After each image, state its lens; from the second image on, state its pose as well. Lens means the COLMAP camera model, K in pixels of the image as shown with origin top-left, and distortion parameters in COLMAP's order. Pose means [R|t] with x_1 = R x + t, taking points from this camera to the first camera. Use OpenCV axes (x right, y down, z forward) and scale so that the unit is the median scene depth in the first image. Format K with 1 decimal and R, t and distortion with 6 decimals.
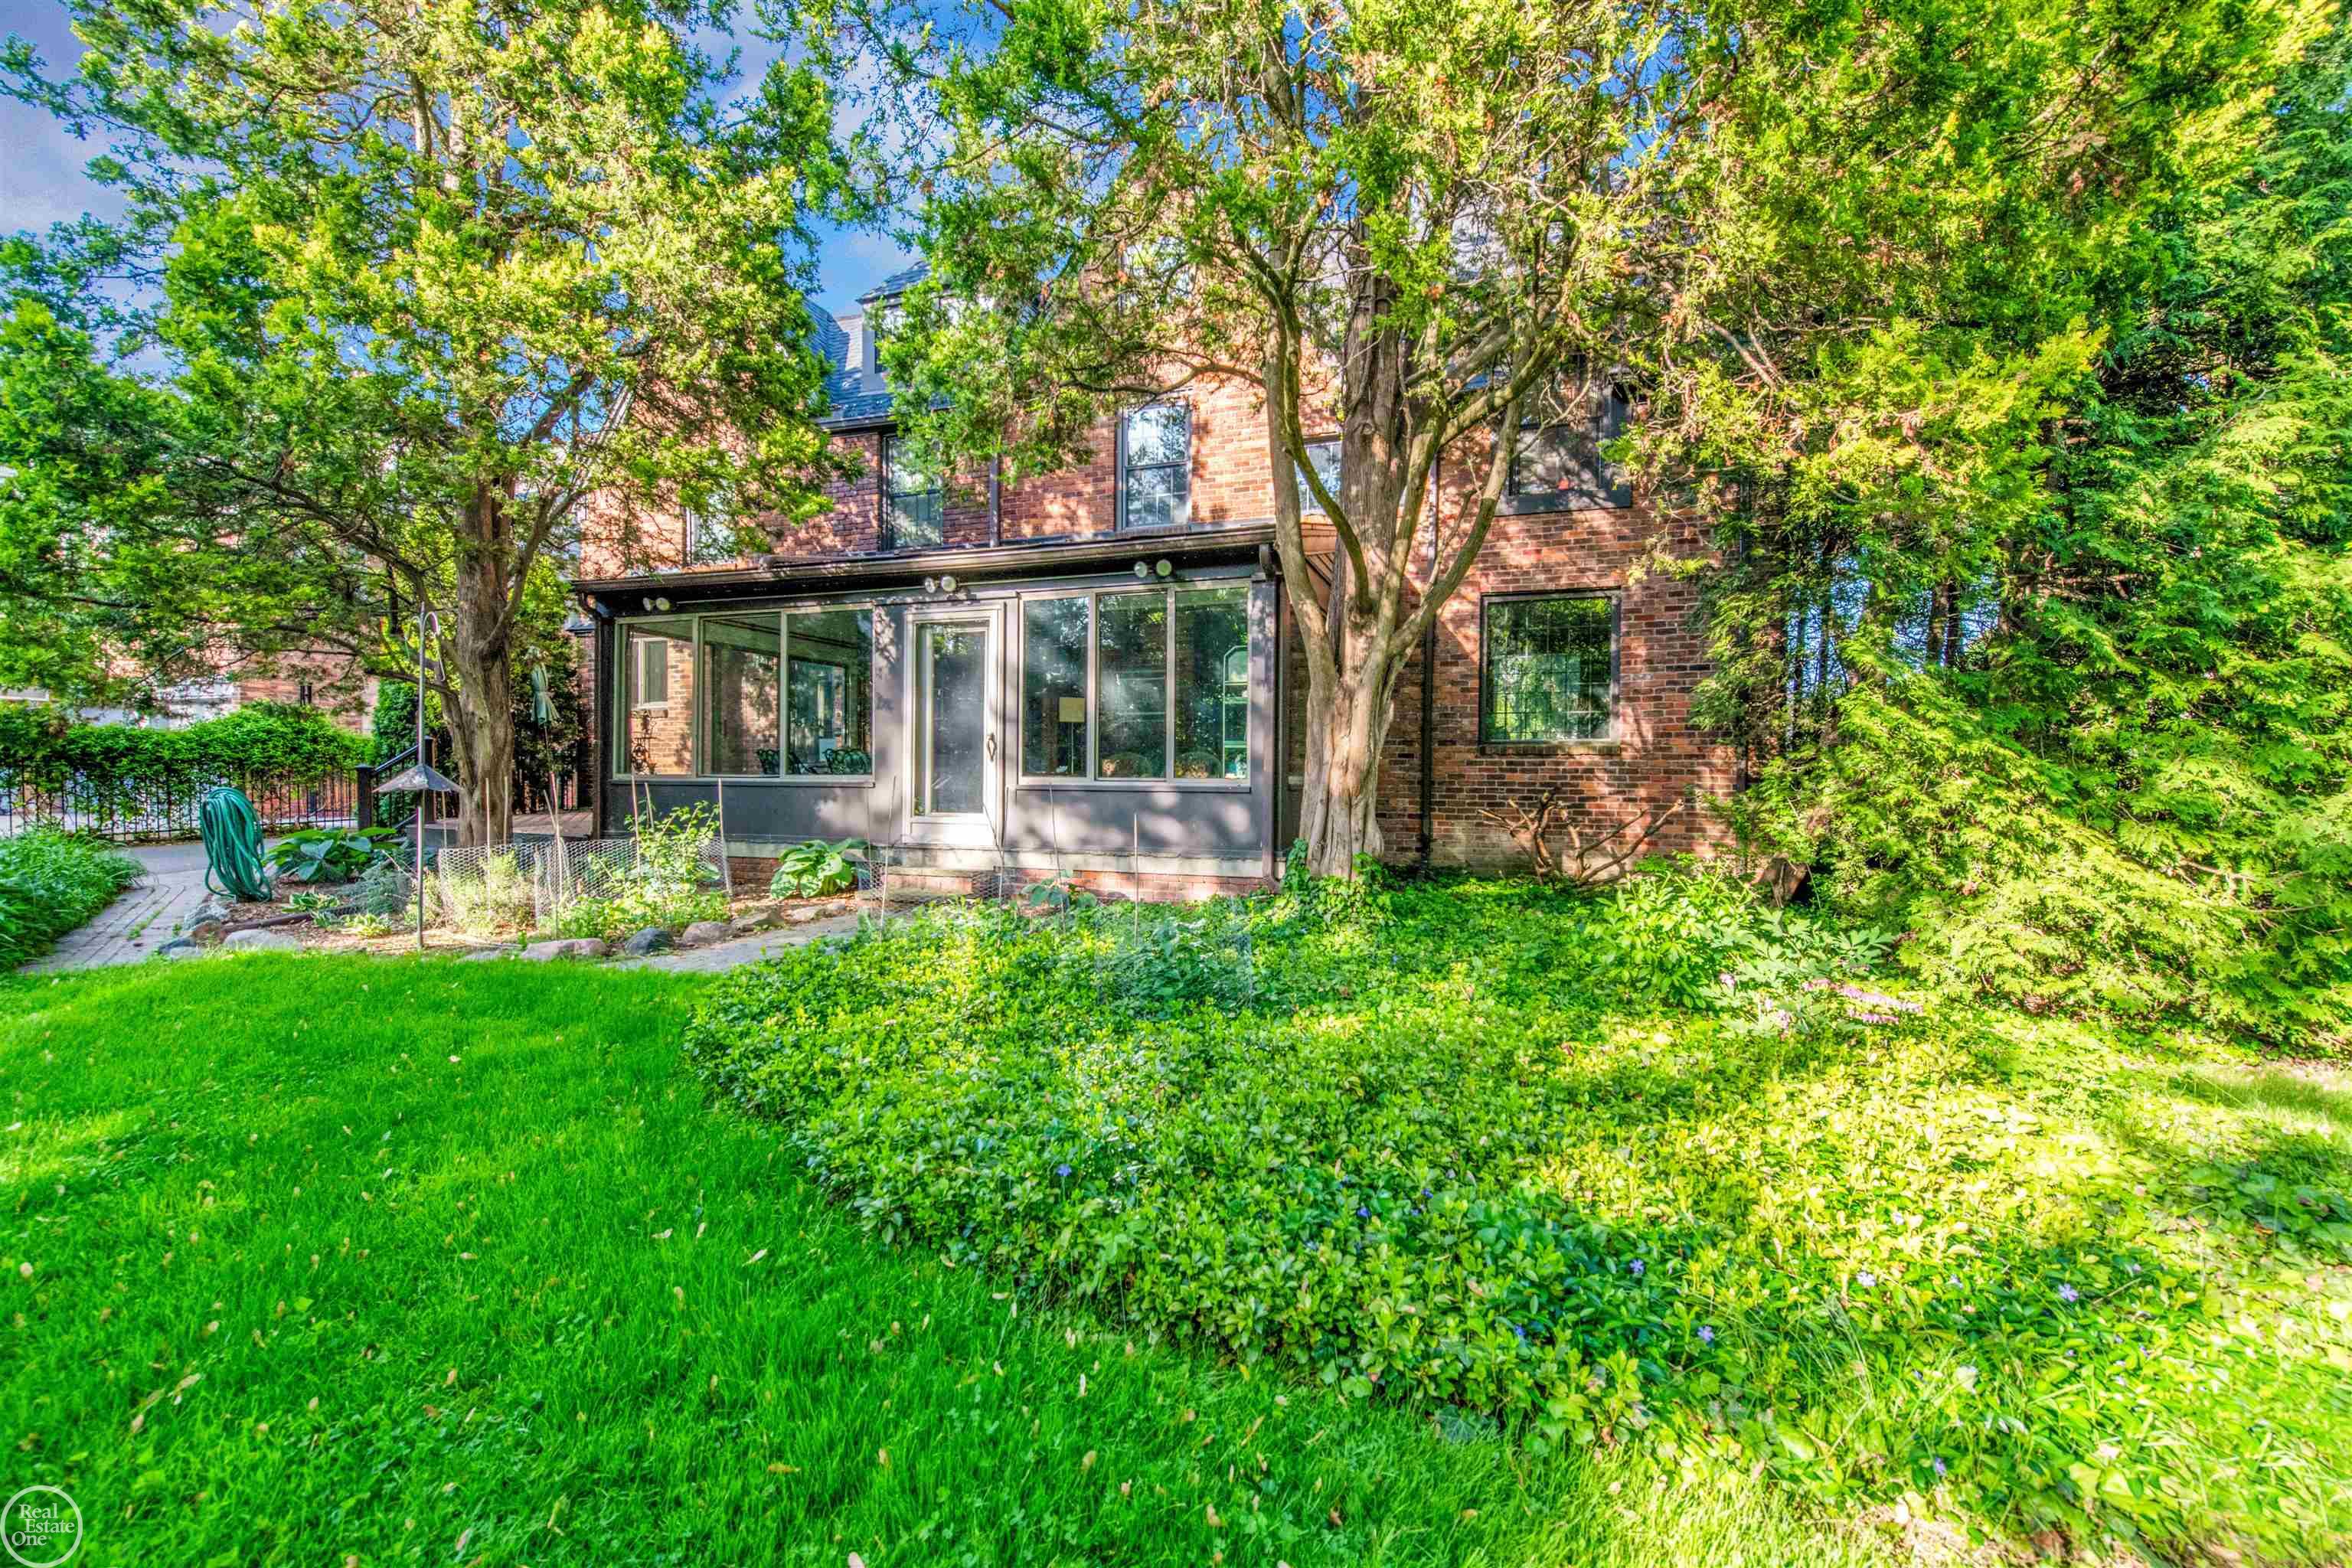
lens RADIAL K [[949.6, 0, 1176.0], [0, 949.6, 779.0], [0, 0, 1]] dist [0.011001, 0.000036]
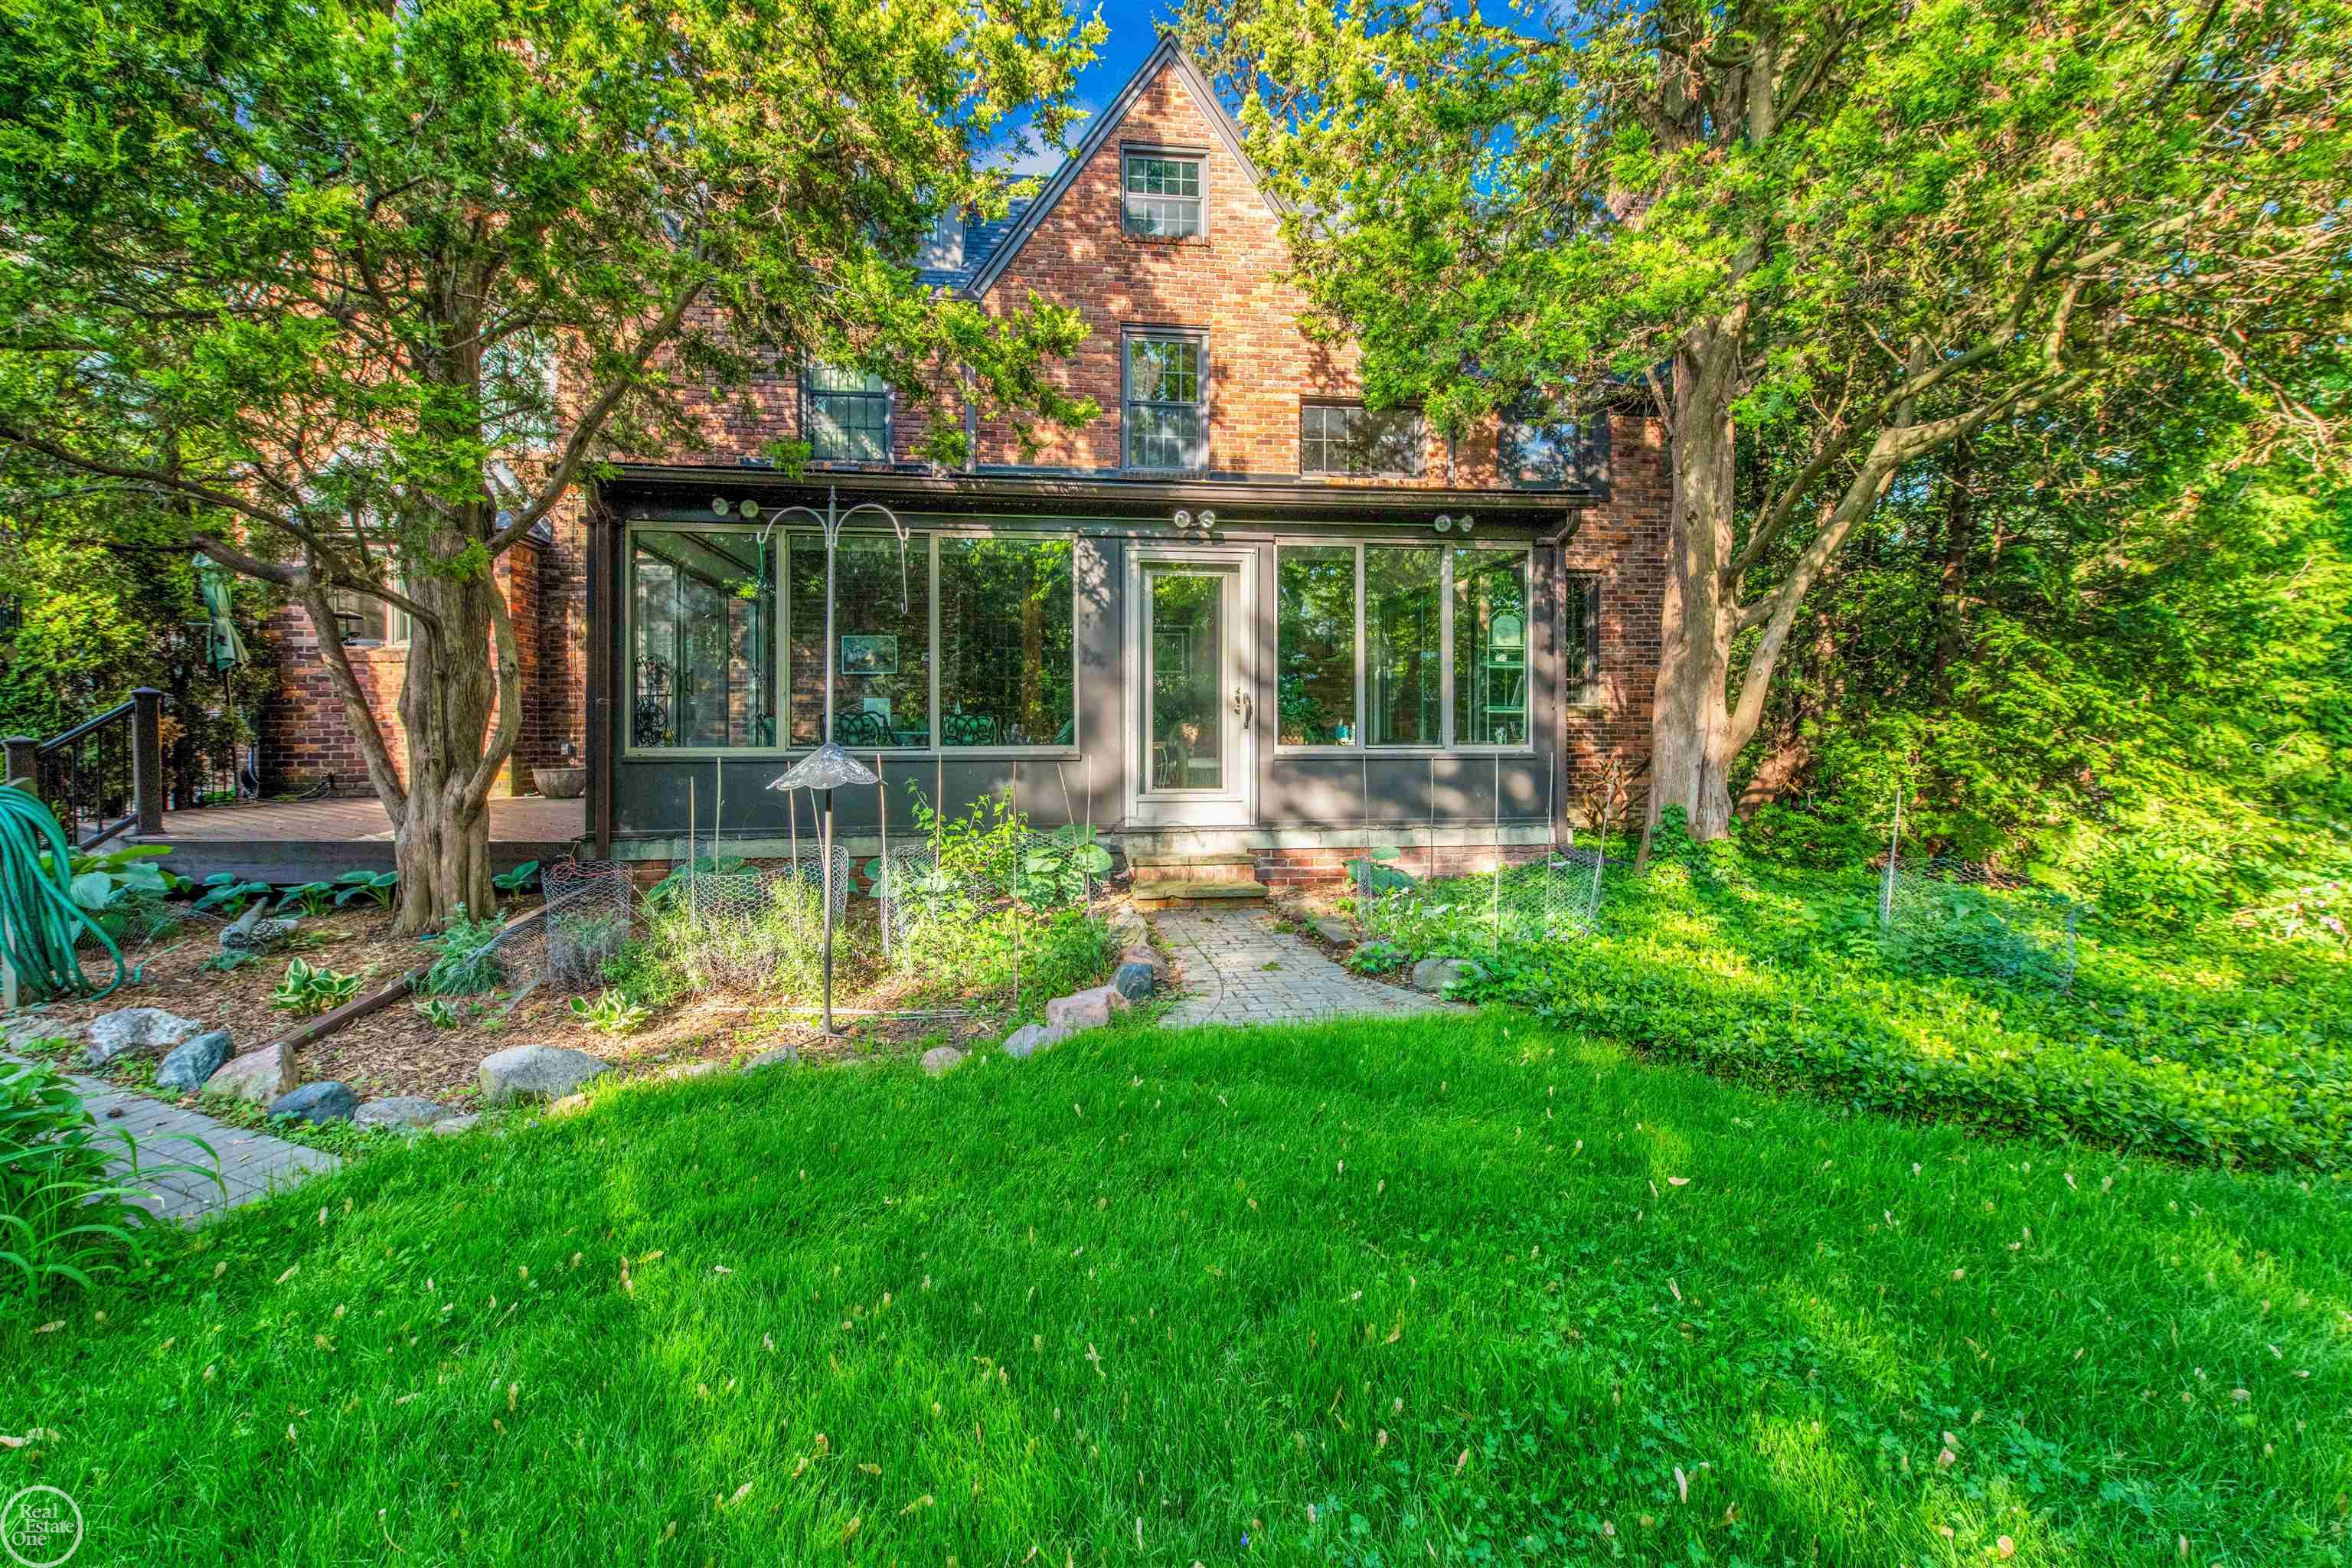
lens RADIAL K [[949.6, 0, 1173.4], [0, 949.6, 734.4], [0, 0, 1]] dist [0.011001, 0.000036]
pose [[0.901665, -0.008451, 0.432352, -0.607017], [0.008545, 0.999962, 0.001724, -0.014580], [-0.432350, 0.002140, 0.901703, 0.238798]]
